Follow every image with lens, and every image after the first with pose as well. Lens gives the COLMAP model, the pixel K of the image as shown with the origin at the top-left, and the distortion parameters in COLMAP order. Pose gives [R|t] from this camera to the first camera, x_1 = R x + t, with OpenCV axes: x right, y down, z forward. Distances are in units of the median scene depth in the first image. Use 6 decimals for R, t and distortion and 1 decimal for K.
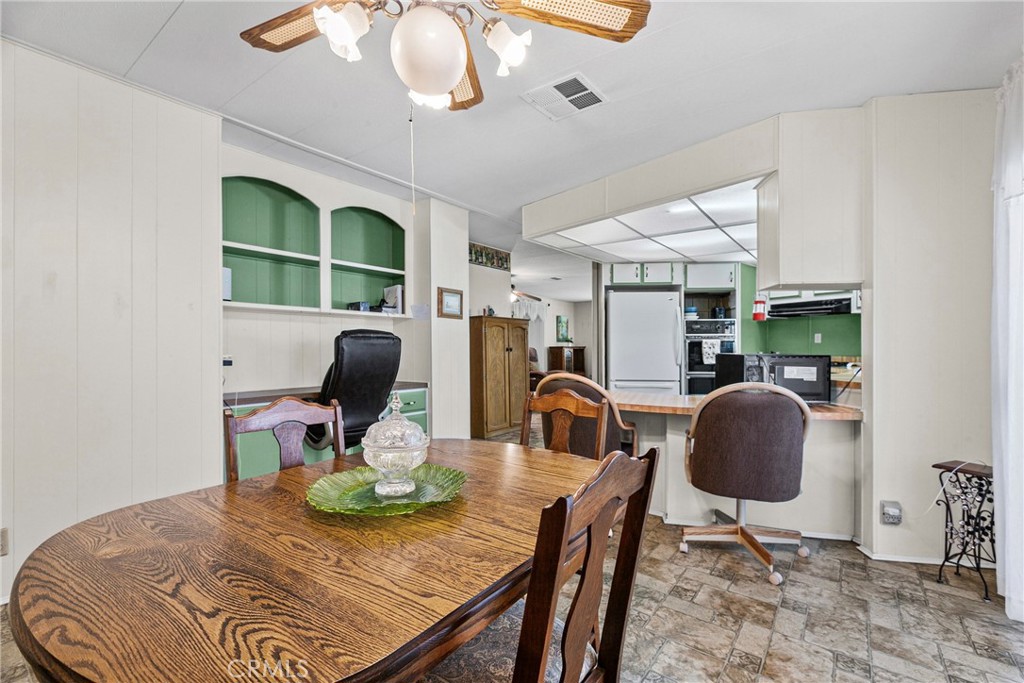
lens RADIAL K [[448.2, 0, 511.8], [0, 448.2, 349.0], [0, 0, 1]] dist [-0.000986, -0.000148]
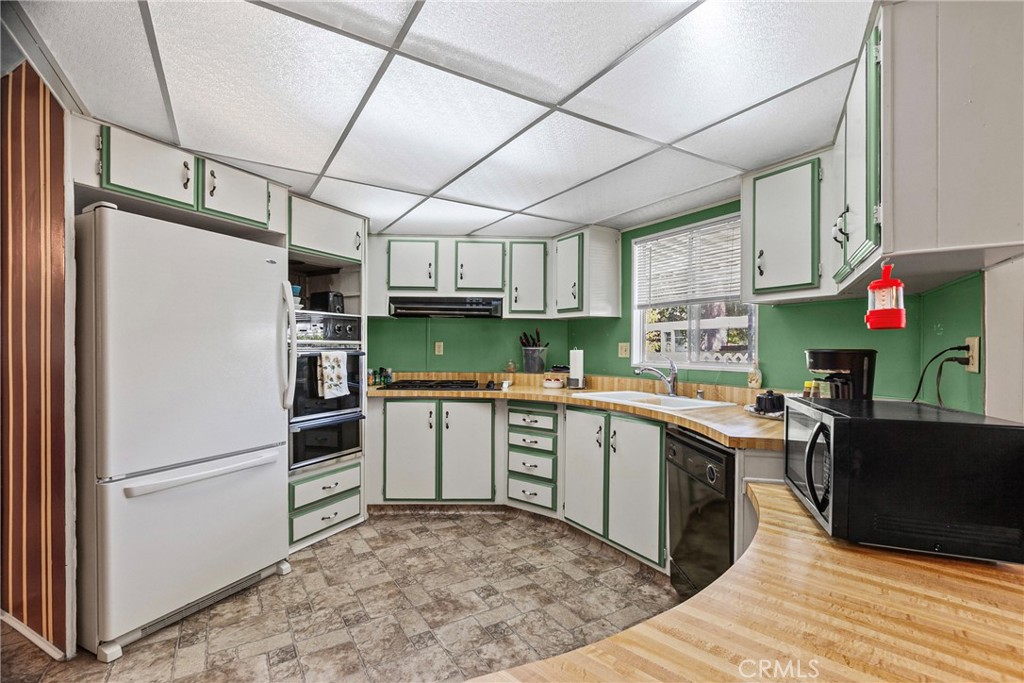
lens RADIAL K [[460.5, 0, 507.7], [0, 460.5, 345.7], [0, 0, 1]] dist [0.000503, 0.000044]
pose [[0.357393, 0.001974, 0.933952, 0.012404], [0.003276, 0.999989, -0.003367, -0.024604], [-0.933948, 0.004263, 0.357383, 0.602869]]
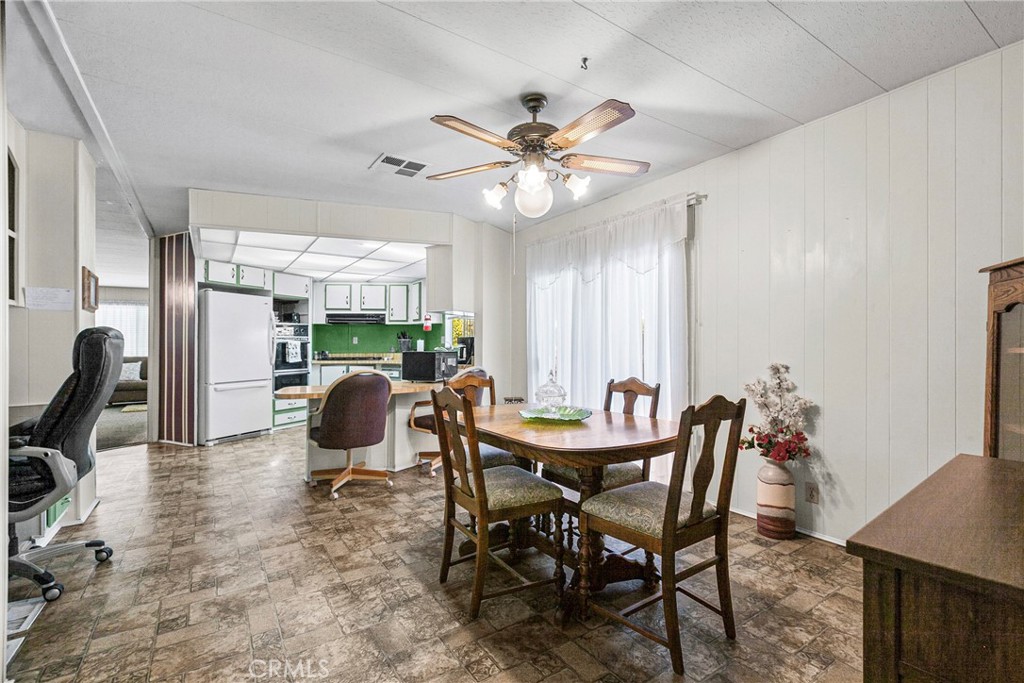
lens RADIAL K [[457.4, 0, 505.9], [0, 457.4, 332.9], [0, 0, 1]] dist [0.010095, -0.000226]
pose [[0.331656, 0.021354, 0.943159, -0.474093], [0.013558, 0.999533, -0.027398, -0.002436], [-0.943303, 0.021874, 0.331211, 0.095040]]
